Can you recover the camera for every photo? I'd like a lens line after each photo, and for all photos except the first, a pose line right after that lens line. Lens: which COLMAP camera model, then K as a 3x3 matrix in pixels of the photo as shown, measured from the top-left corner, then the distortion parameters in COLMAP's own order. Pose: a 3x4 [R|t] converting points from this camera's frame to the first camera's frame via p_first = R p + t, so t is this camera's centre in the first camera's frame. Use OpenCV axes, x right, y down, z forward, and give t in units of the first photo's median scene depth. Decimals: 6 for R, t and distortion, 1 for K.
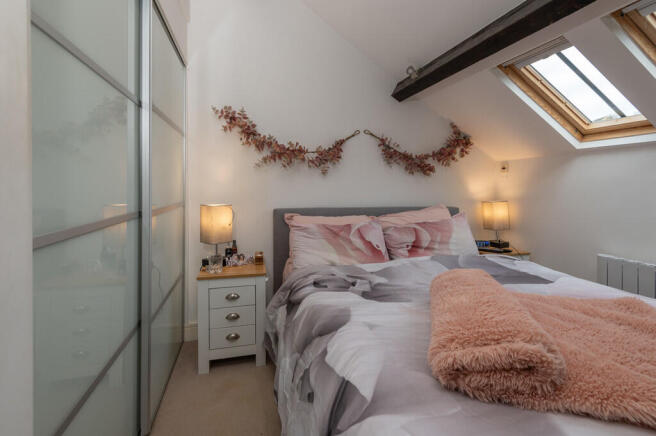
lens RADIAL K [[302.9, 0, 327.4], [0, 302.9, 207.1], [0, 0, 1]] dist [0.043527, -0.024108]
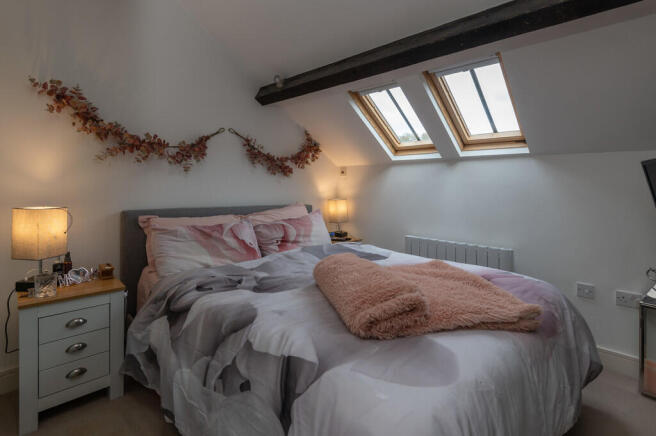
lens RADIAL K [[302.9, 0, 327.4], [0, 302.9, 207.1], [0, 0, 1]] dist [0.043527, -0.024108]
pose [[0.862309, -0.024424, 0.505793, -0.133450], [0.022911, 0.999695, 0.009213, 0.000679], [-0.505864, 0.003644, 0.862606, -0.021991]]
